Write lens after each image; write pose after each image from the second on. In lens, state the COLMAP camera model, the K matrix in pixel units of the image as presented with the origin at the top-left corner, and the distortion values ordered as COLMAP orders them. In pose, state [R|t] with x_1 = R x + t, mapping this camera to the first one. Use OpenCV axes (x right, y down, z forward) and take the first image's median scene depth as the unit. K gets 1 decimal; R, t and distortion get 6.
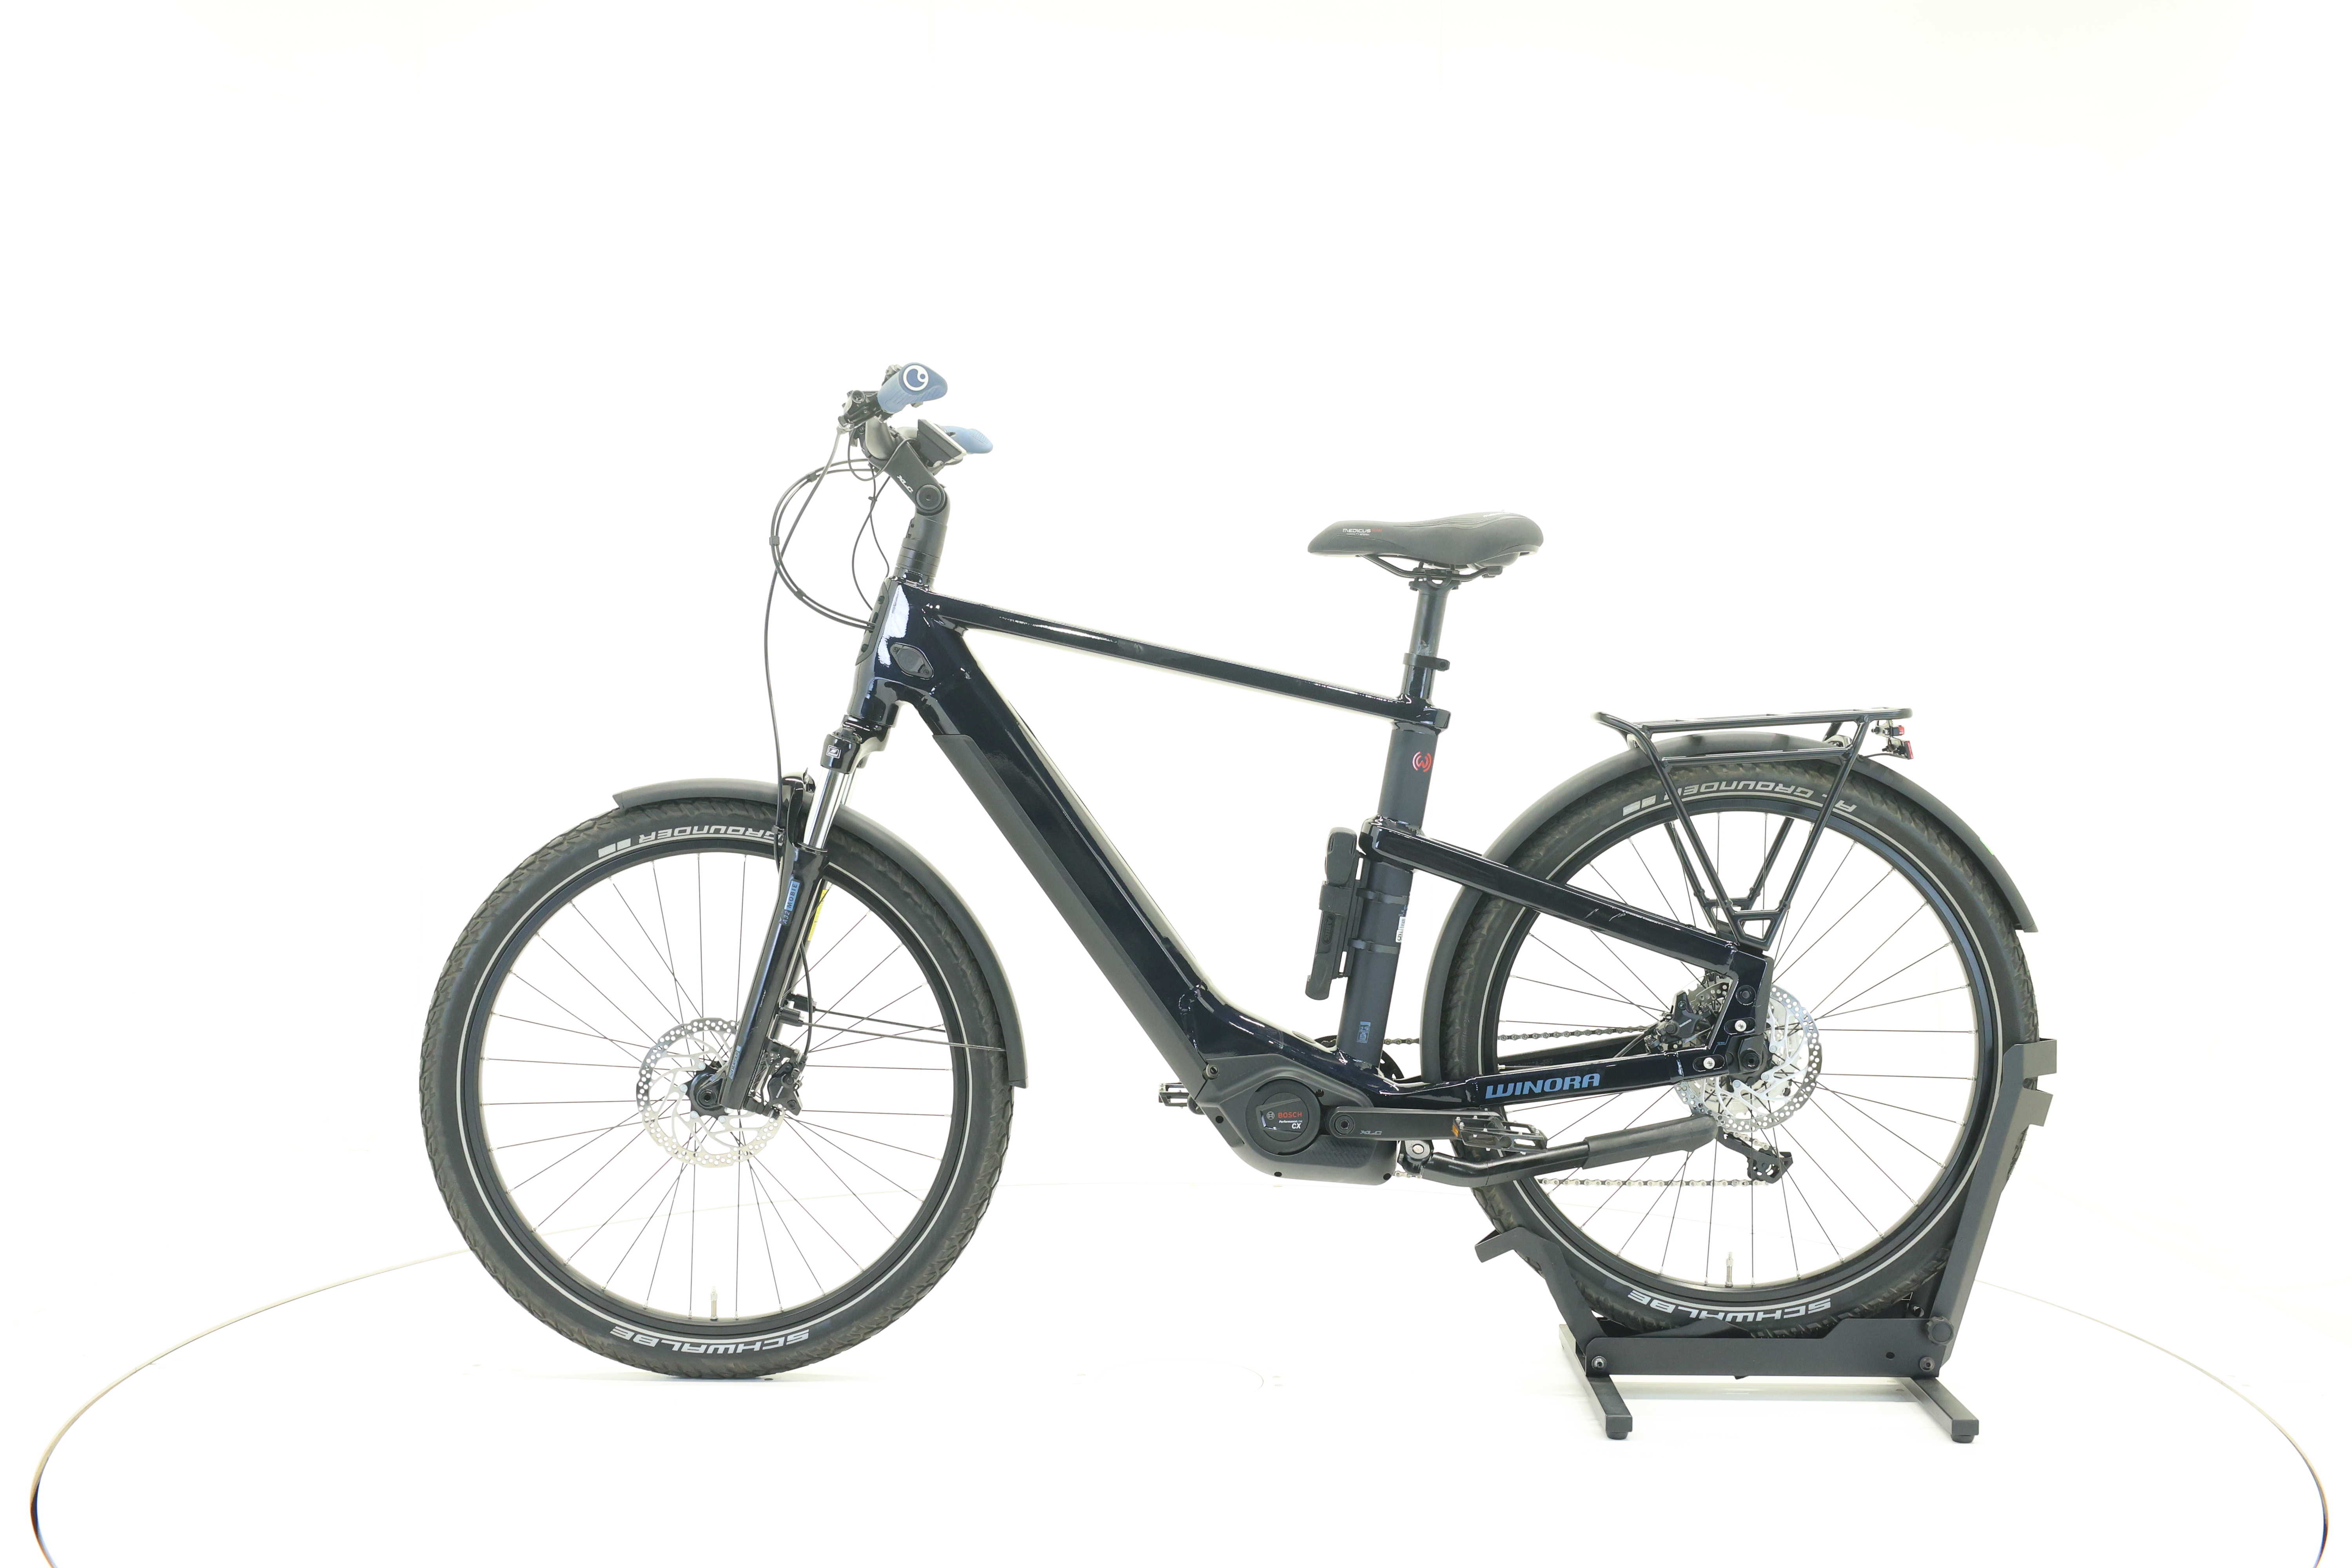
lens RADIAL K [[2477.0, 0, 1176.0], [0, 2477.0, 784.0], [0, 0, 1]] dist [-0.002460, 0.002519]
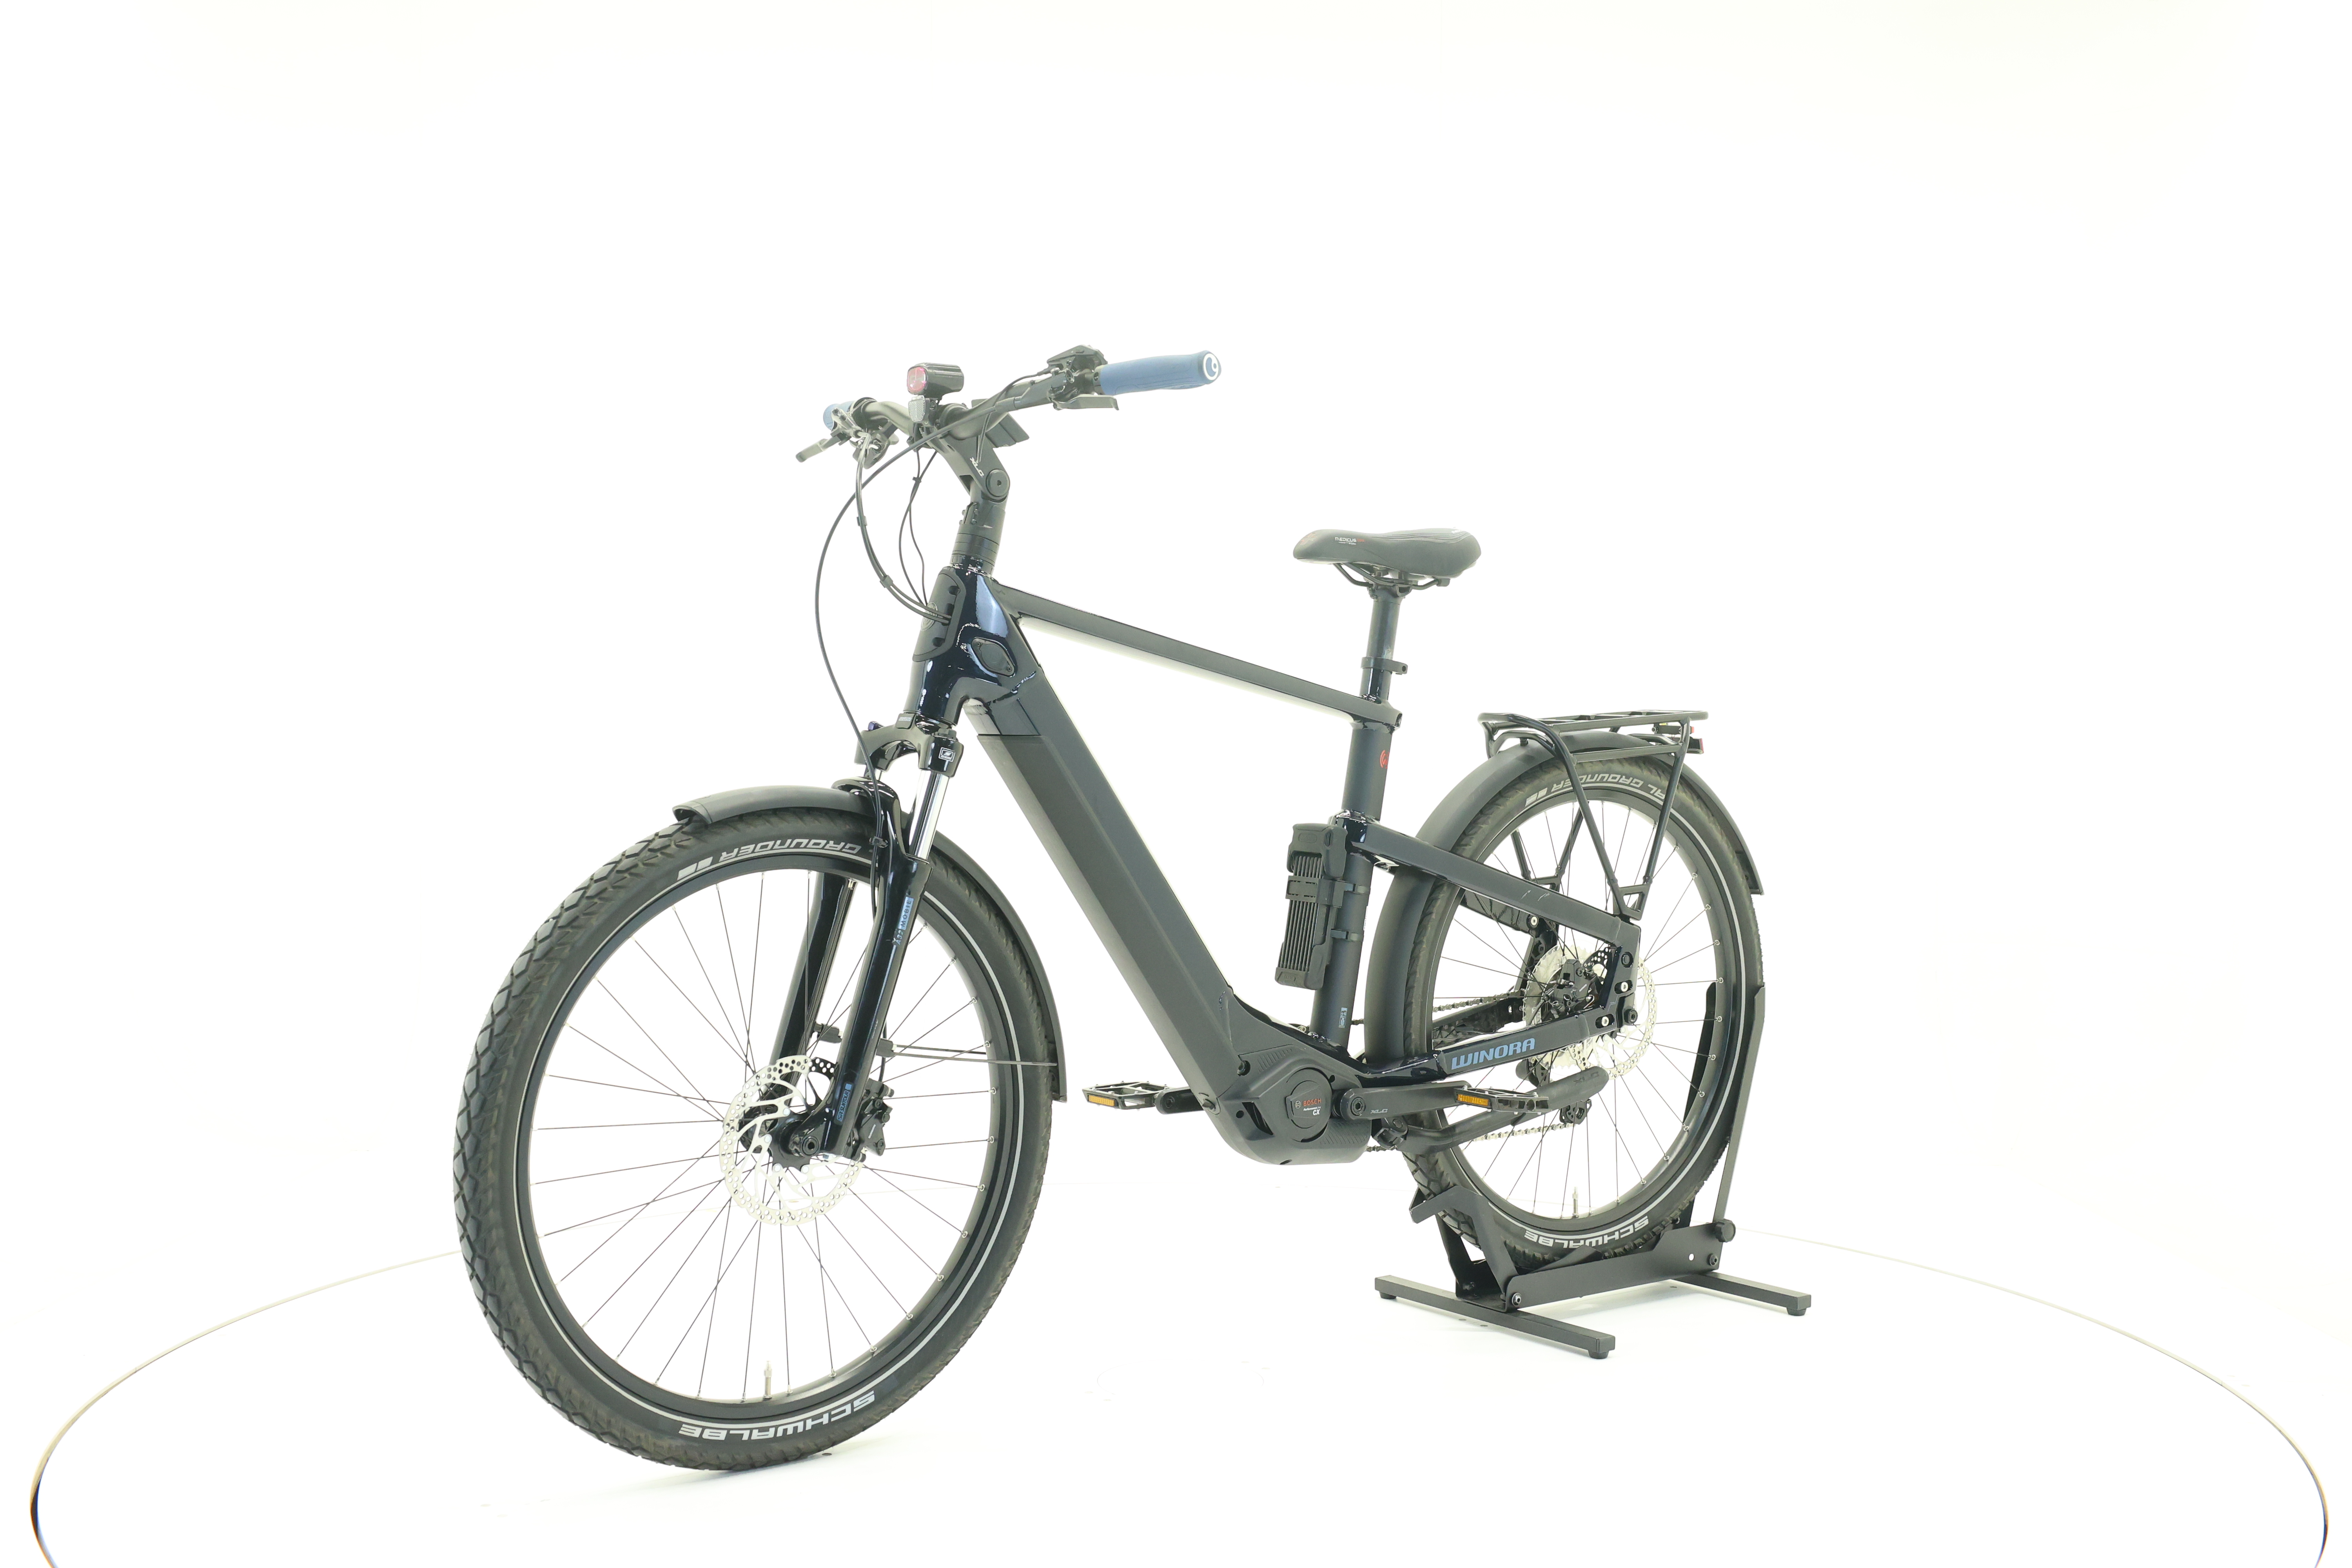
lens RADIAL K [[2477.0, 0, 1176.0], [0, 2477.0, 784.0], [0, 0, 1]] dist [-0.002460, 0.002519]
pose [[0.784100, -0.015361, 0.620444, -0.628059], [0.012185, 0.999882, 0.009355, -0.009375], [-0.620515, 0.000225, 0.784195, 0.221665]]
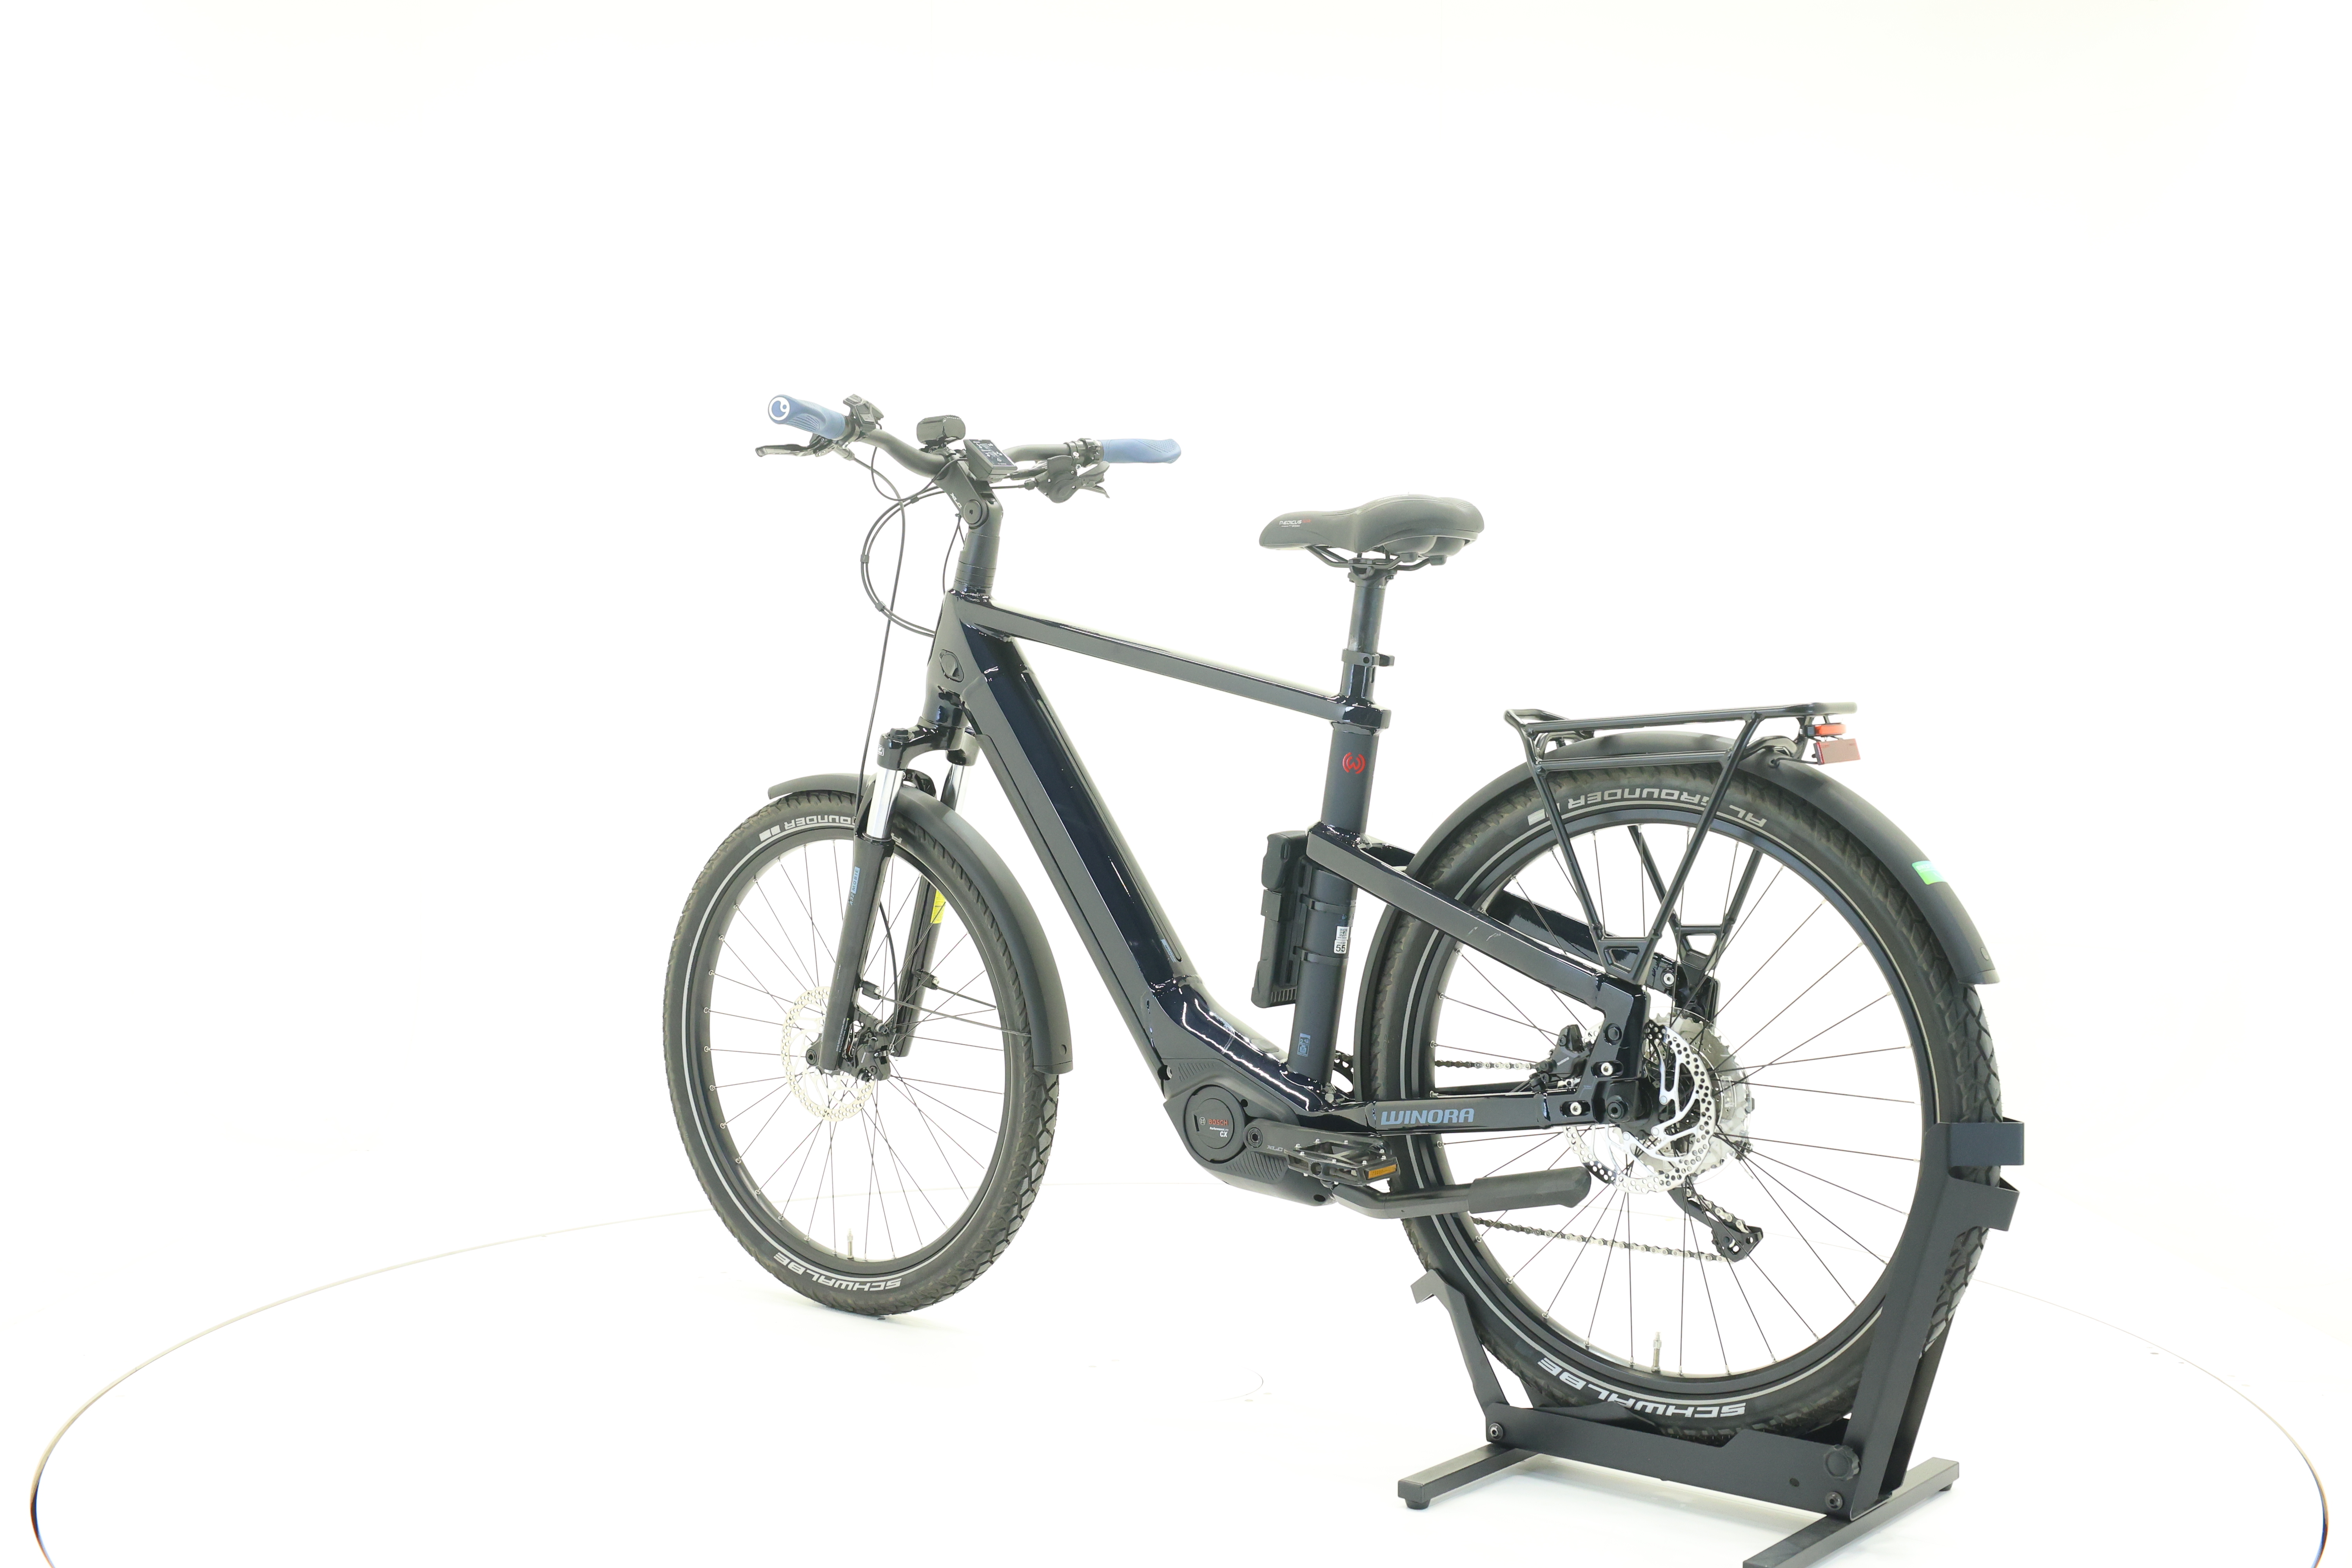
lens RADIAL K [[2477.0, 0, 1176.0], [0, 2477.0, 784.0], [0, 0, 1]] dist [-0.002460, 0.002519]
pose [[0.786953, 0.012603, -0.616885, 0.626351], [-0.015696, 0.999877, 0.000405, -0.000396], [0.616814, 0.009363, 0.787054, 0.213946]]
